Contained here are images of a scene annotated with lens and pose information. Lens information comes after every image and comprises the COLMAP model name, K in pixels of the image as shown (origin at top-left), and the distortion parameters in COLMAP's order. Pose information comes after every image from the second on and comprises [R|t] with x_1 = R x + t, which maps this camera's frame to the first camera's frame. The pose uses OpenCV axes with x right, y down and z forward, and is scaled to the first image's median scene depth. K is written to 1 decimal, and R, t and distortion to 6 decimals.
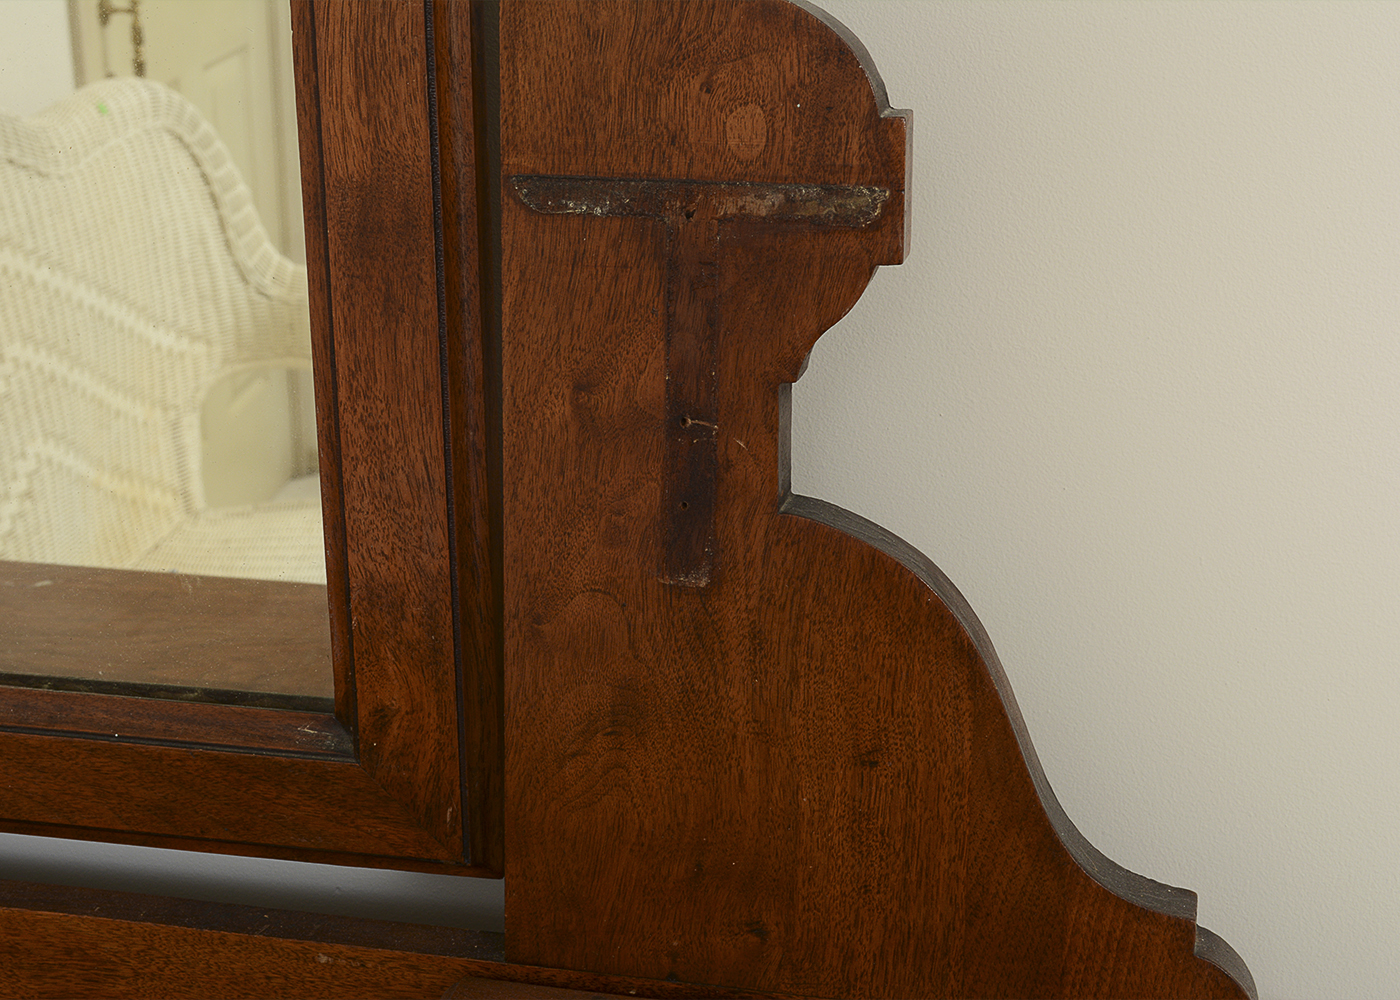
lens RADIAL K [[2219.1, 0, 712.3], [0, 2219.1, 491.6], [0, 0, 1]] dist [-0.017429, 0.000000]
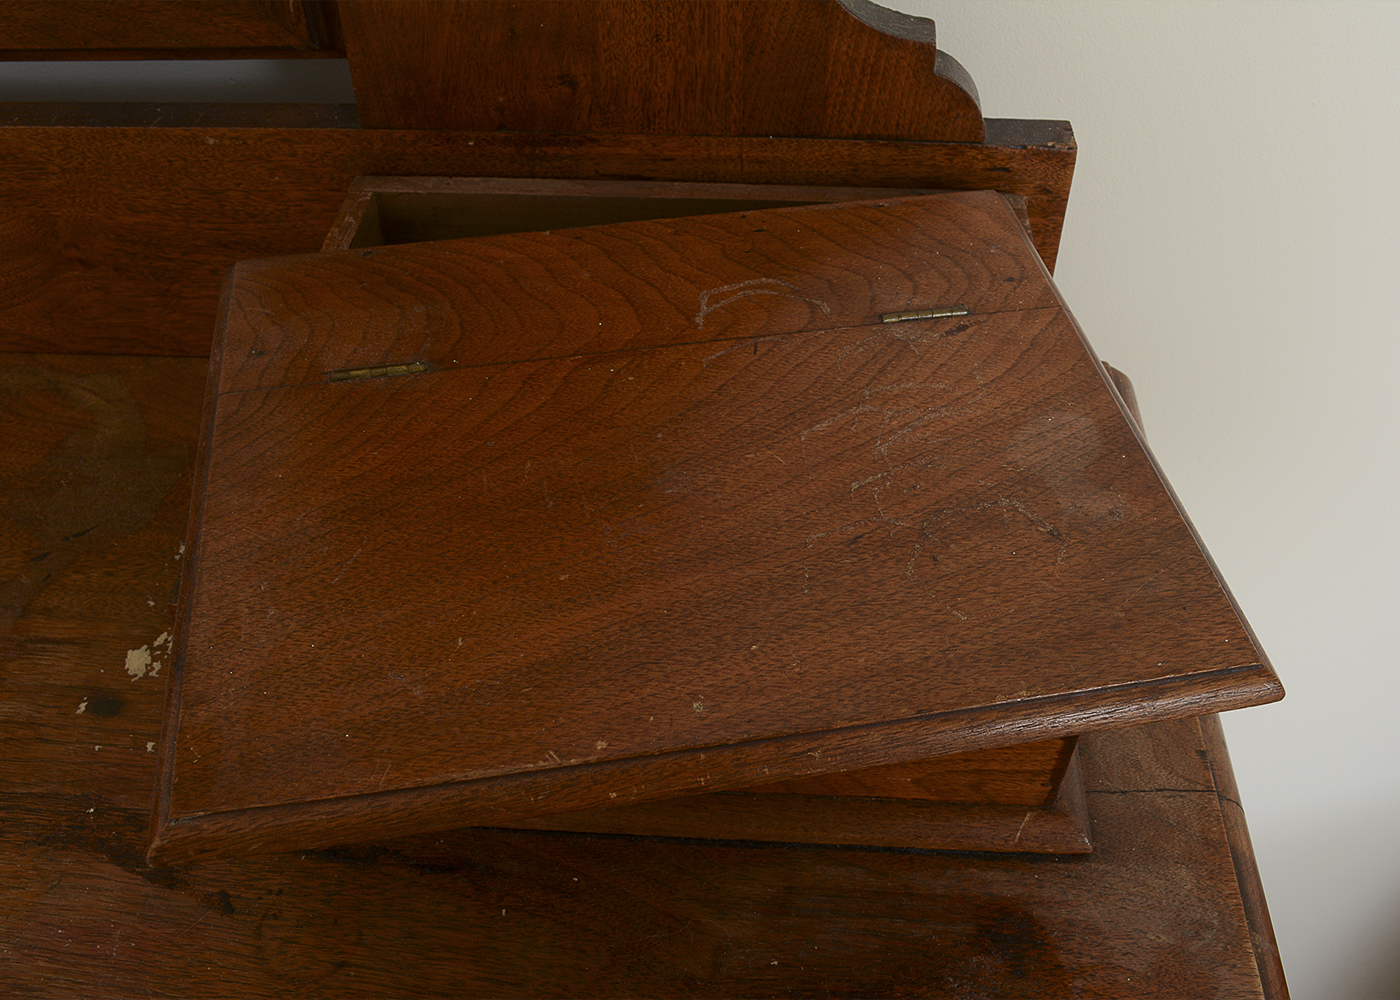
lens RADIAL K [[1335.6, 0, 702.0], [0, 1335.6, 510.1], [0, 0, 1]] dist [-0.072727, 0.000000]
pose [[0.991670, -0.107978, 0.070218, 0.017006], [0.059860, 0.869076, 0.491043, 0.054916], [-0.114047, -0.482750, 0.868301, 0.274534]]
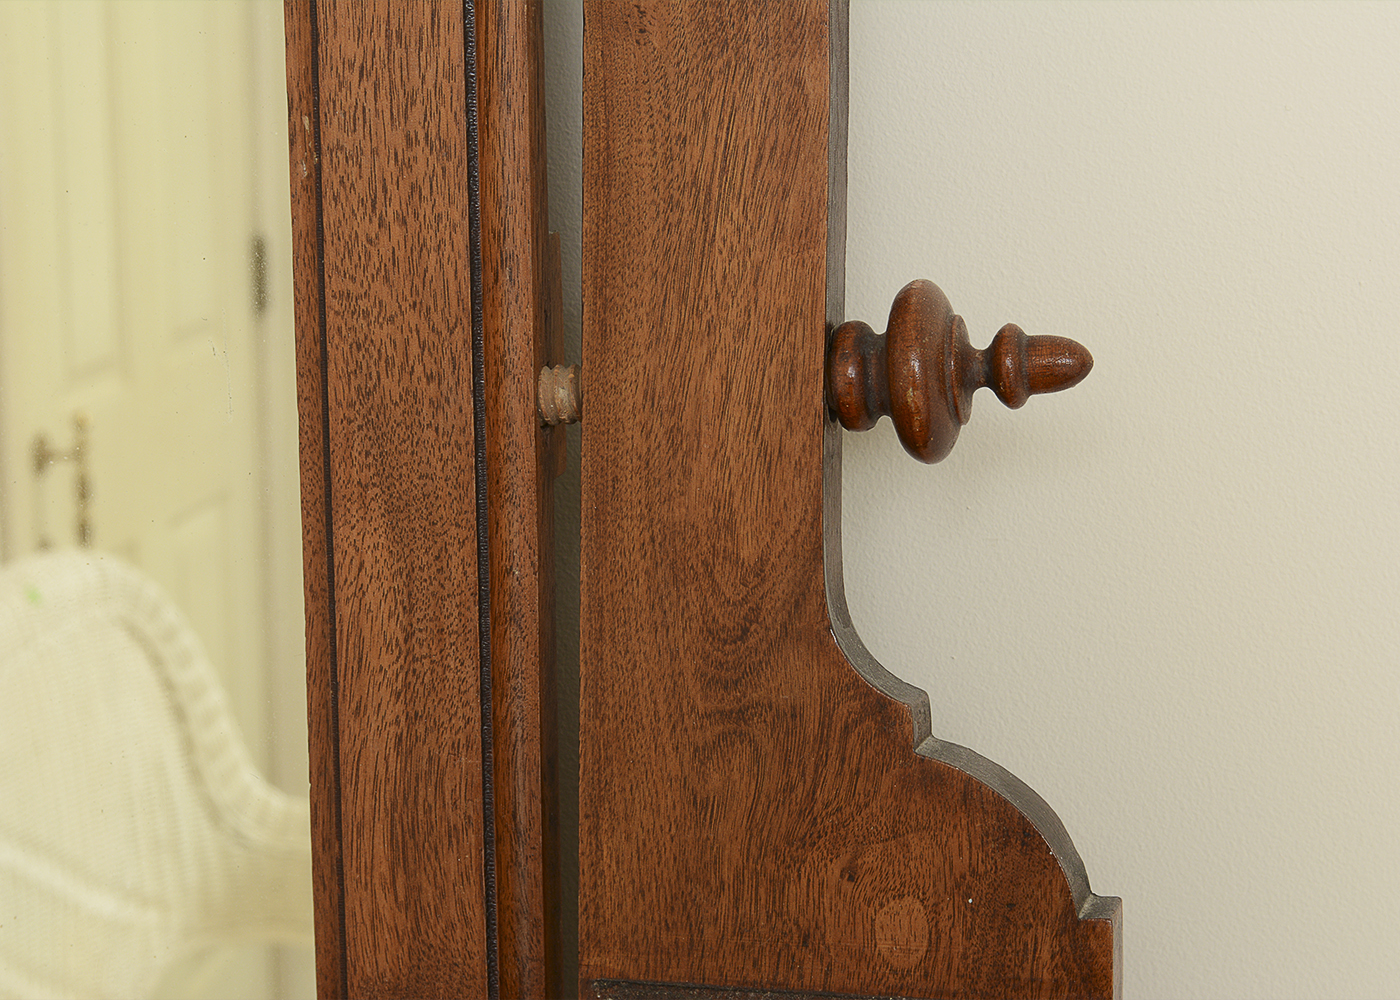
lens RADIAL K [[3073.3, 0, 715.5], [0, 3073.3, 498.4], [0, 0, 1]] dist [0.035406, 0.000000]
pose [[0.999000, -0.003517, -0.044565, -0.000838], [-0.004313, 0.984668, -0.174387, -0.115438], [0.044495, 0.174405, 0.983668, -0.060458]]
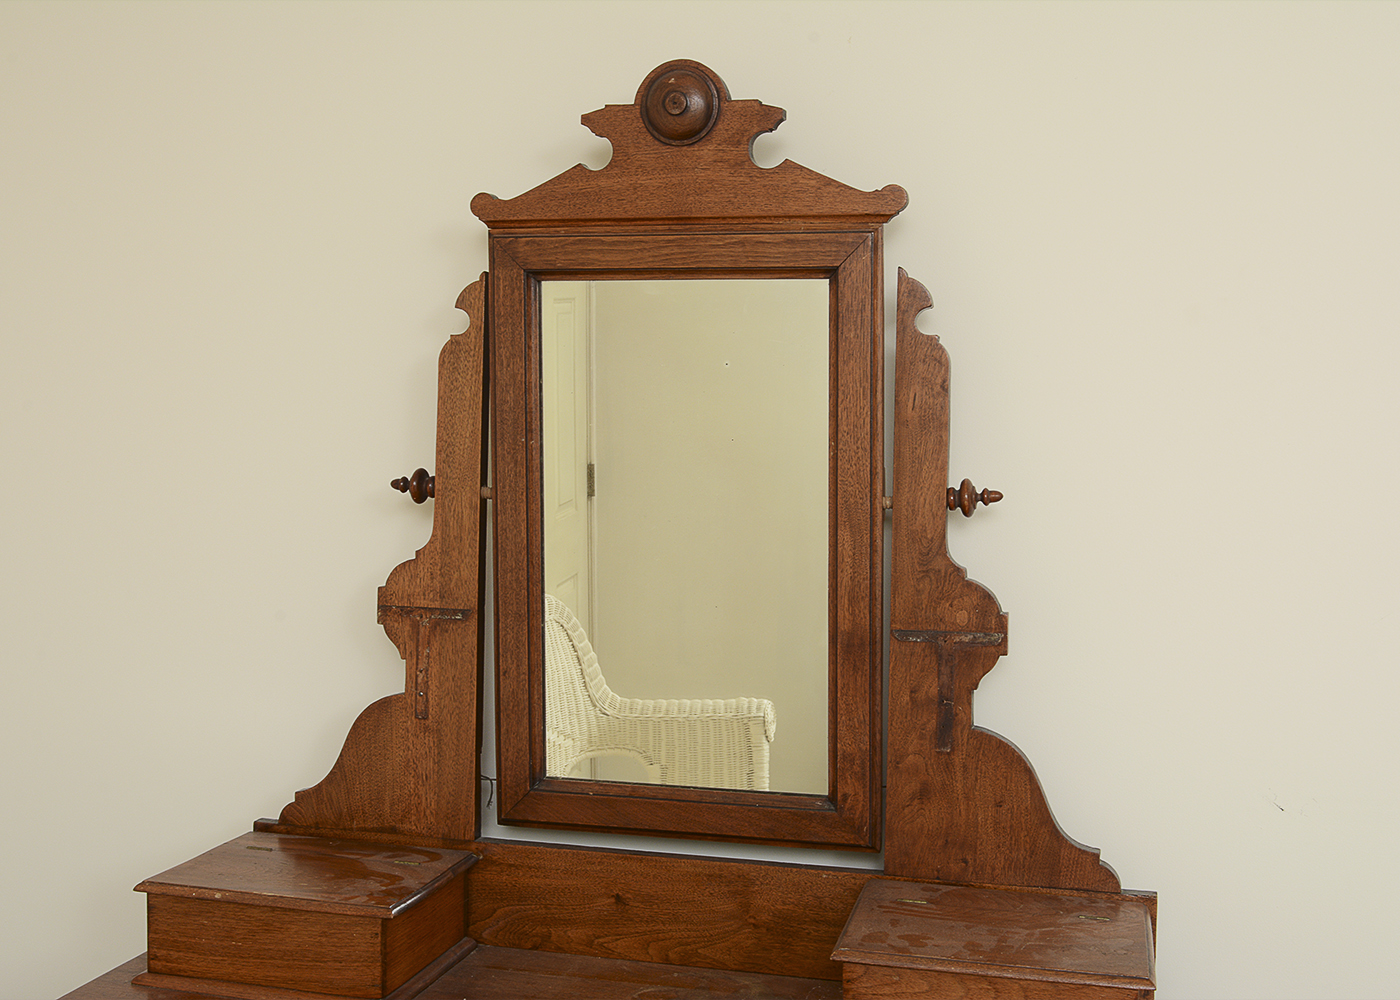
lens RADIAL K [[1655.6, 0, 690.9], [0, 1655.6, 501.5], [0, 0, 1]] dist [-0.054484, 0.000000]
pose [[0.997781, 0.002877, -0.066521, -0.224121], [-0.018407, 0.972051, -0.234047, 0.262013], [0.063988, 0.234752, 0.969947, -1.512578]]
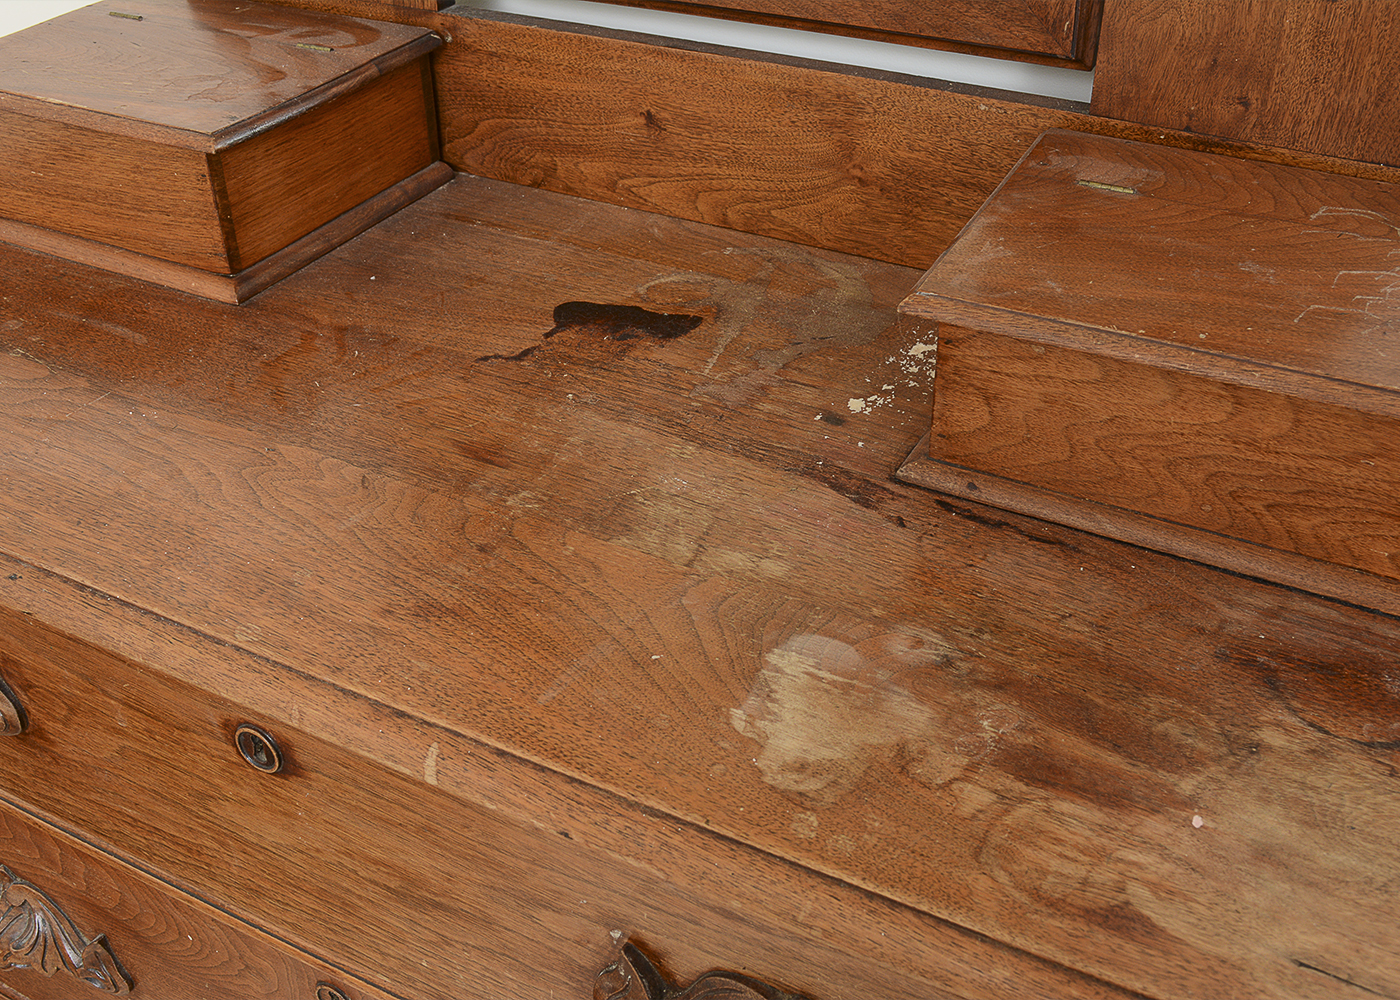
lens RADIAL K [[1485.9, 0, 694.8], [0, 1485.9, 511.4], [0, 0, 1]] dist [-0.063073, 0.000000]
pose [[0.954488, 0.148992, -0.258368, -0.045734], [-0.059024, 0.943513, 0.326036, 0.154416], [0.292350, -0.295948, 0.909366, -0.246528]]
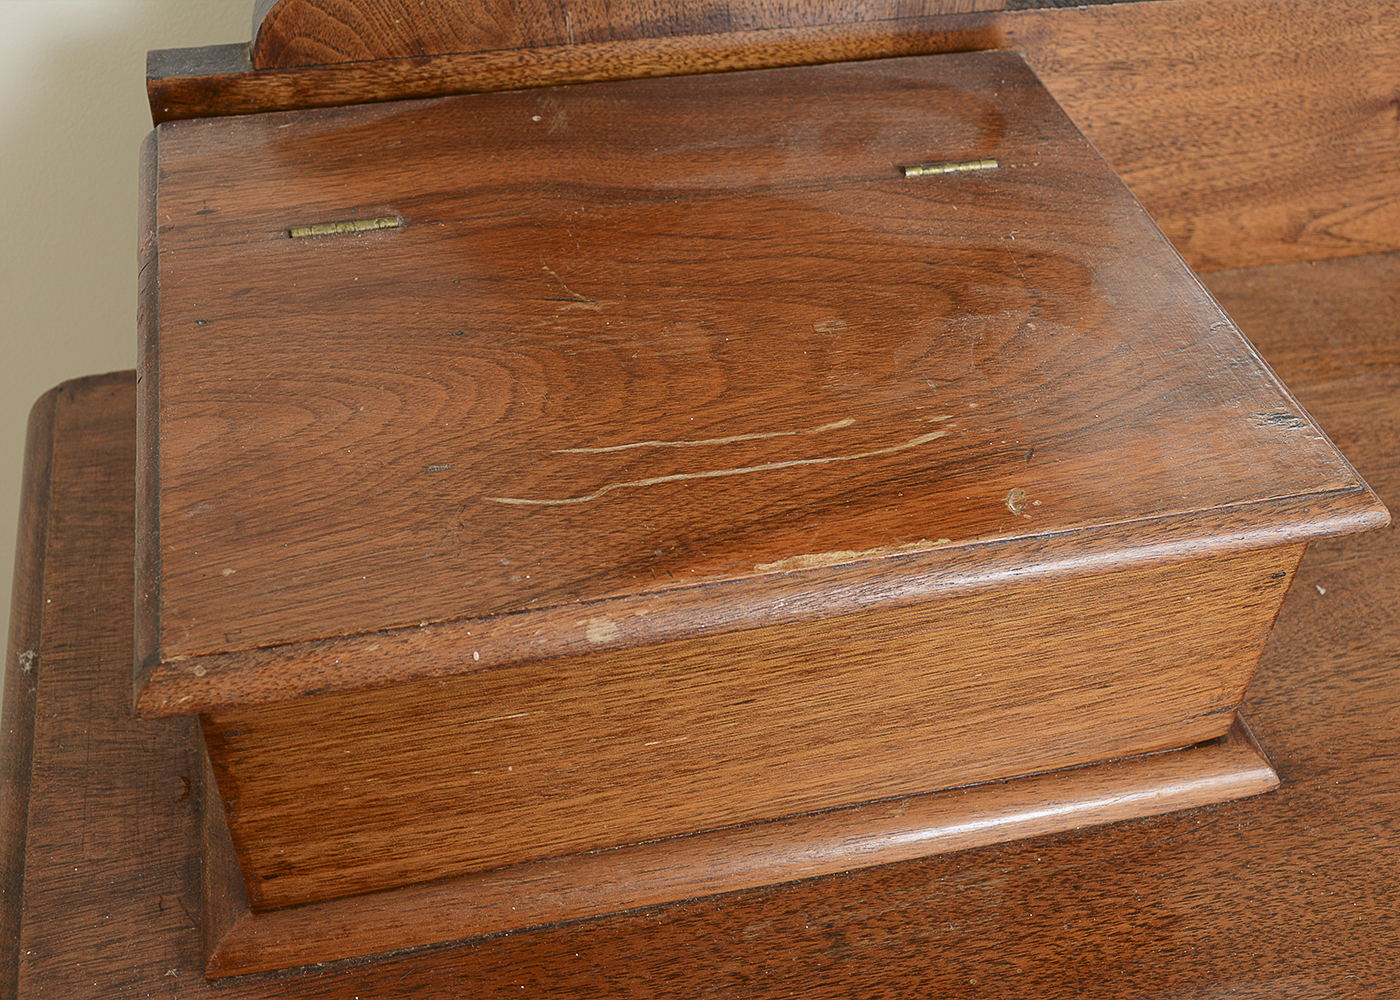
lens RADIAL K [[1655.6, 0, 692.9], [0, 1655.6, 507.8], [0, 0, 1]] dist [-0.054484, 0.000000]
pose [[0.910941, -0.268333, 0.313342, -1.193122], [0.096159, 0.876741, 0.471253, 0.001605], [-0.401173, -0.399153, 0.824462, 0.481287]]
